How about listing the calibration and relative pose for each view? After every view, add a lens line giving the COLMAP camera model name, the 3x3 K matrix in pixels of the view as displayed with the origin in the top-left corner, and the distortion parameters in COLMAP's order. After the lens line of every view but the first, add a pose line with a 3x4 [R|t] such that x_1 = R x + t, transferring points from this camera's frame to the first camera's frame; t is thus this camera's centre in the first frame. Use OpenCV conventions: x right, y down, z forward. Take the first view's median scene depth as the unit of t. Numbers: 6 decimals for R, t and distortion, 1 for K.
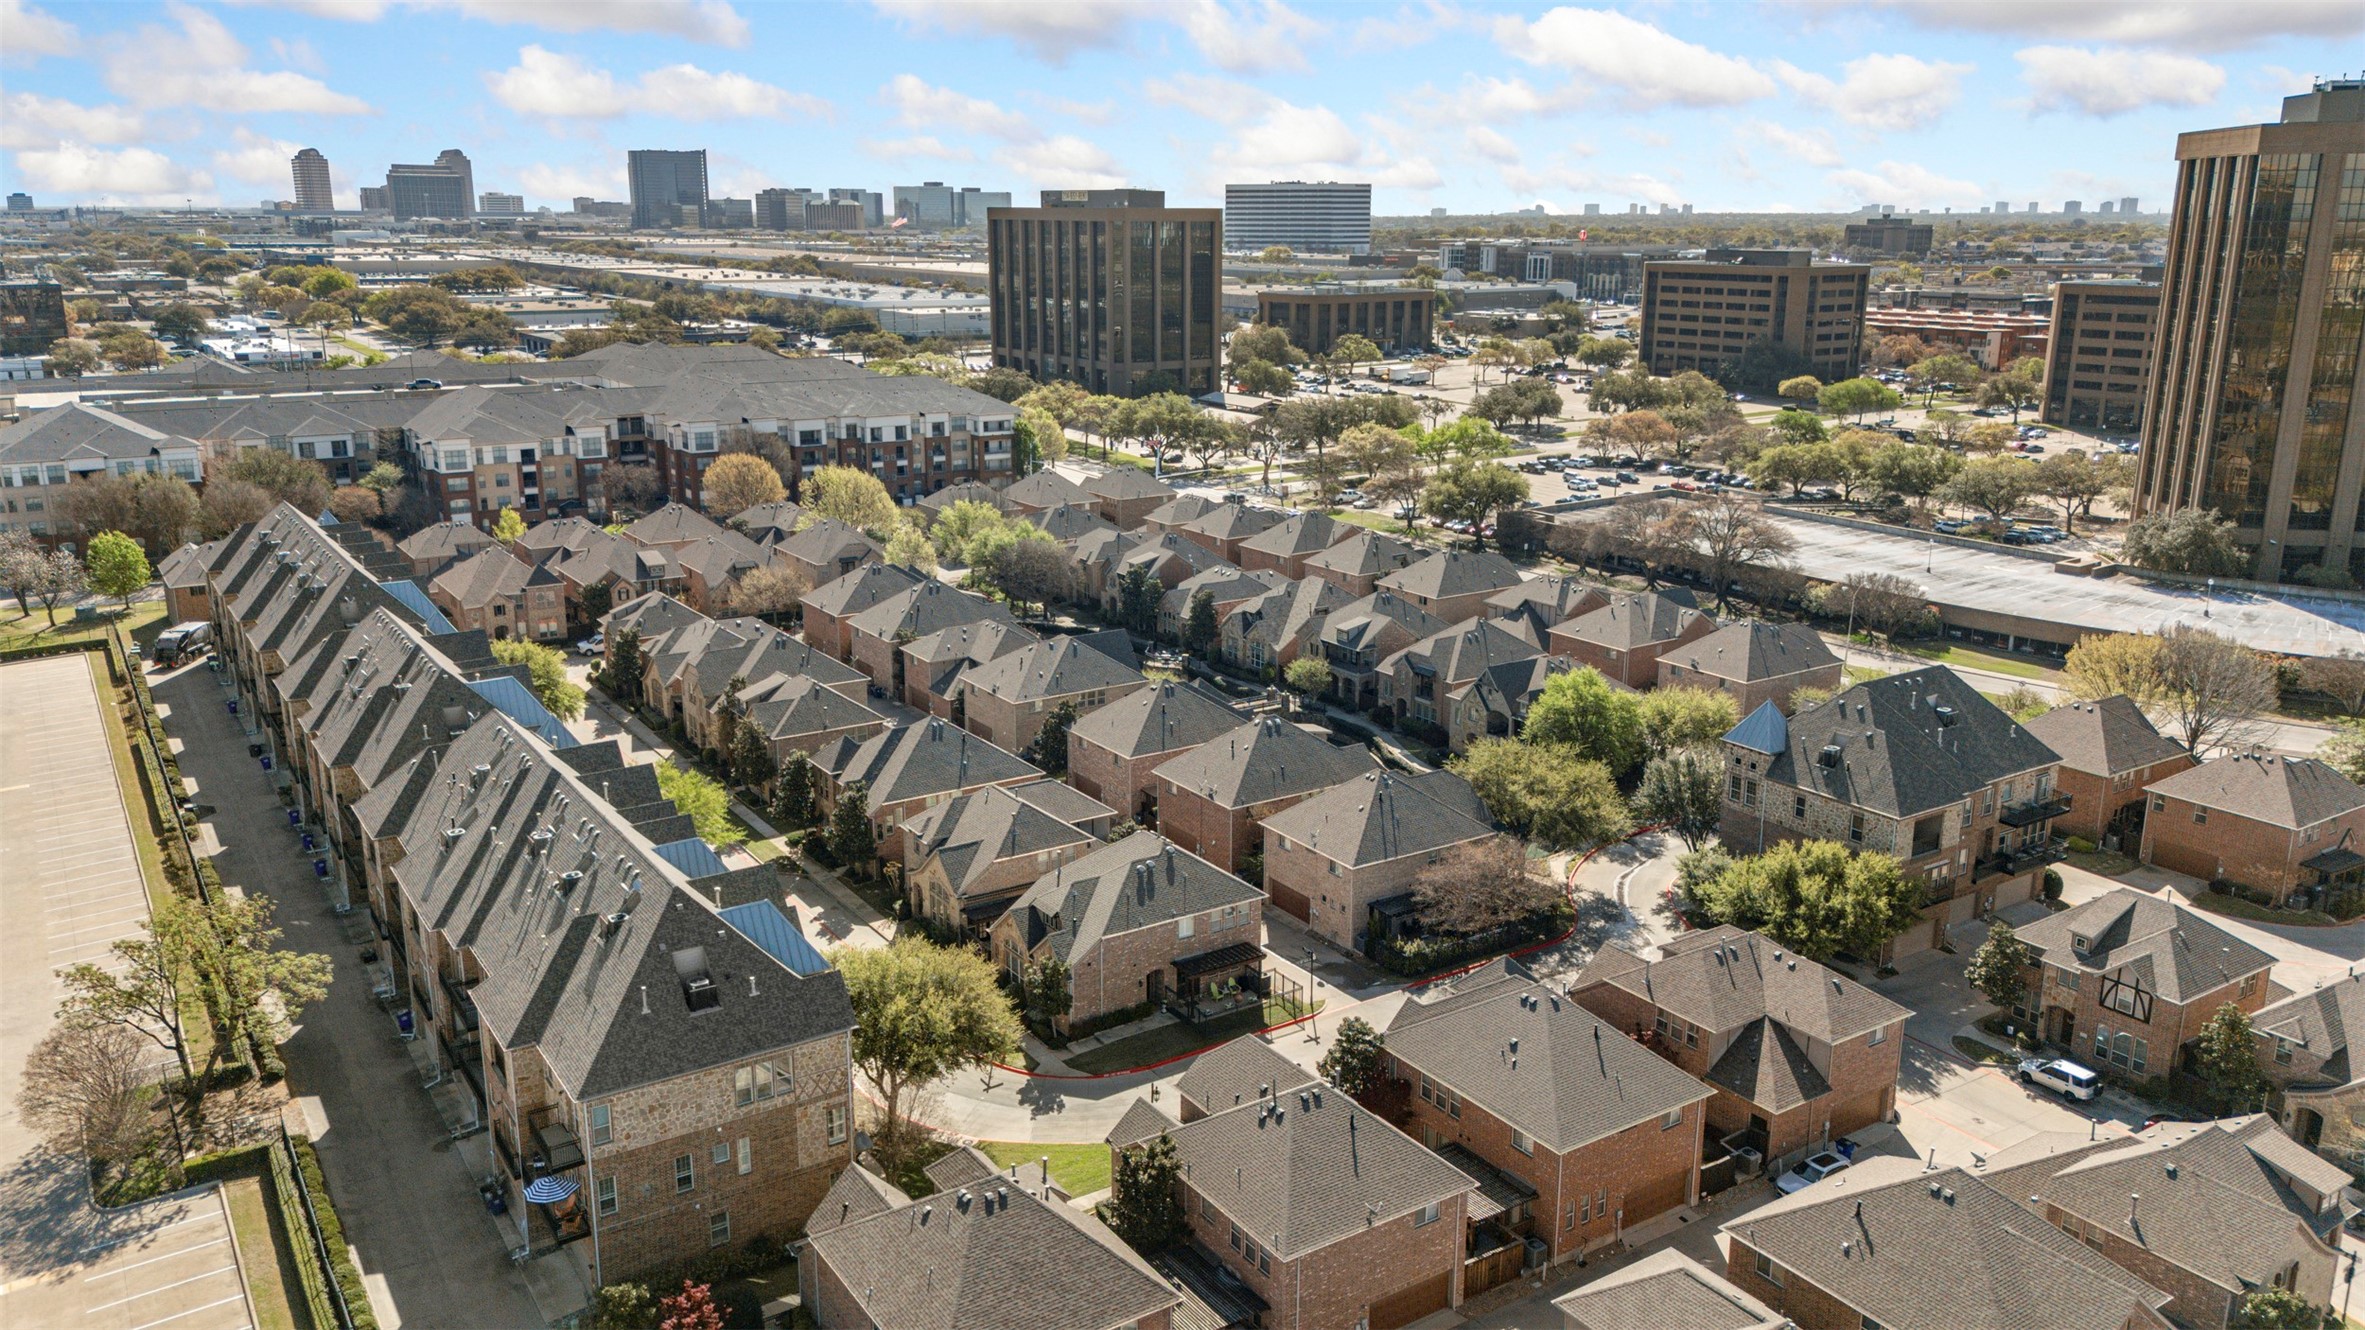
lens RADIAL K [[1733.0, 0, 1179.1], [0, 1733.0, 667.1], [0, 0, 1]] dist [0.027763, -0.002283]
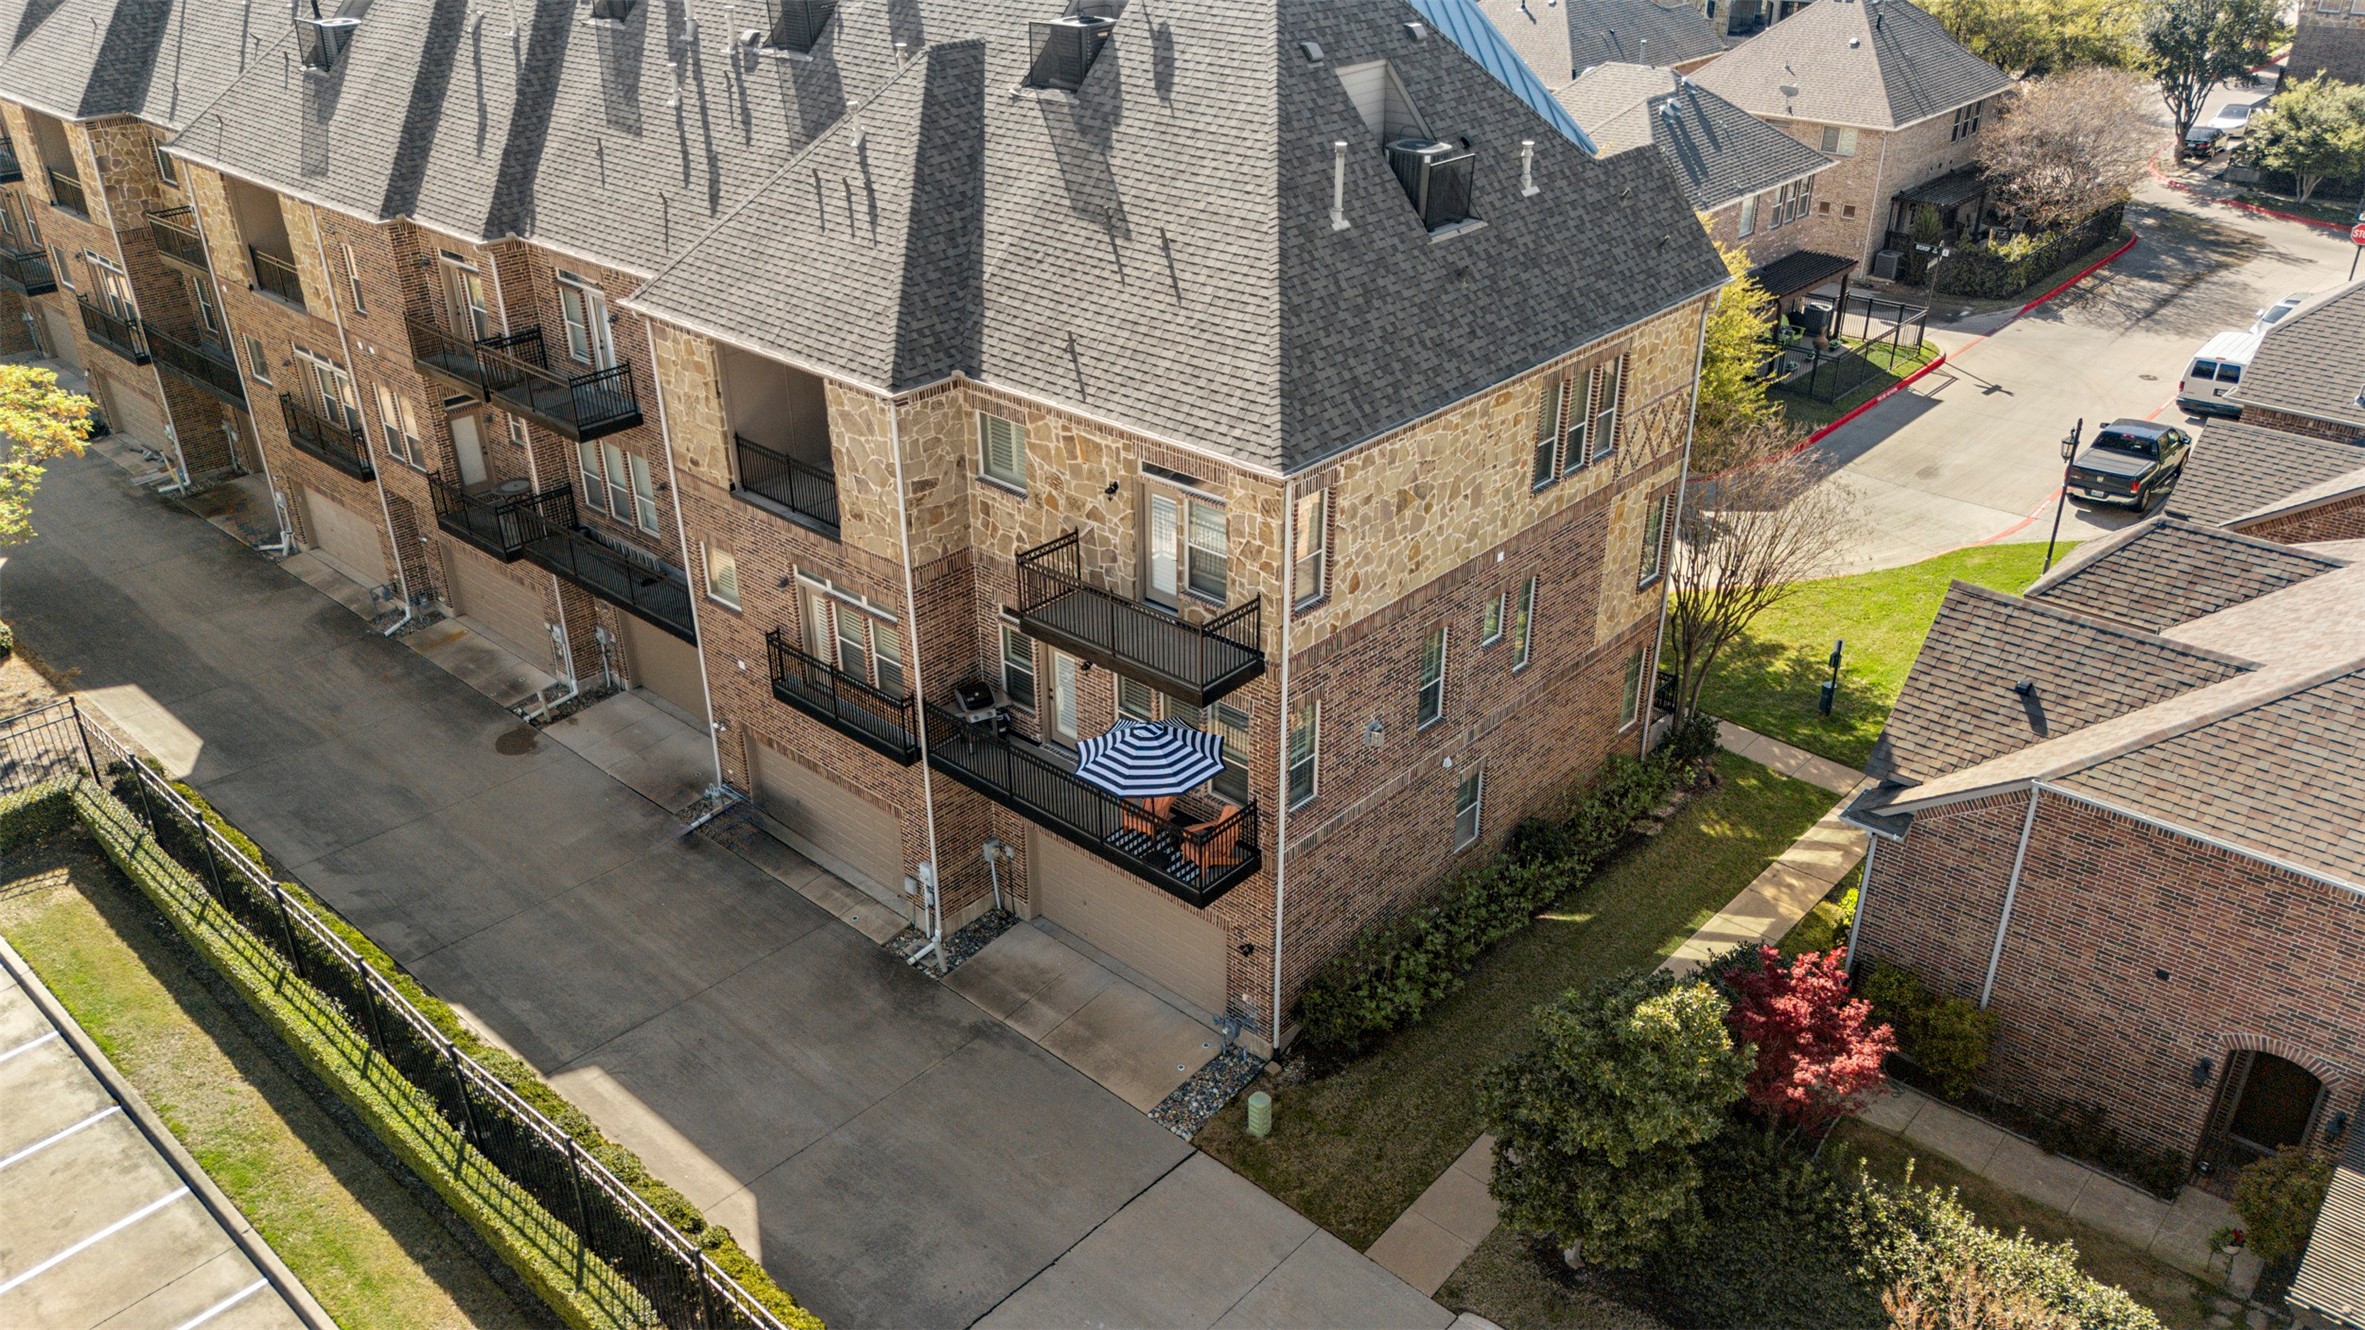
lens RADIAL K [[1733.0, 0, 1184.7], [0, 1733.0, 660.8], [0, 0, 1]] dist [0.027763, -0.002283]
pose [[0.967849, -0.121753, 0.220100, -0.374309], [0.069068, 0.970047, 0.232891, 0.178230], [-0.241862, -0.210202, 0.947269, 0.600464]]
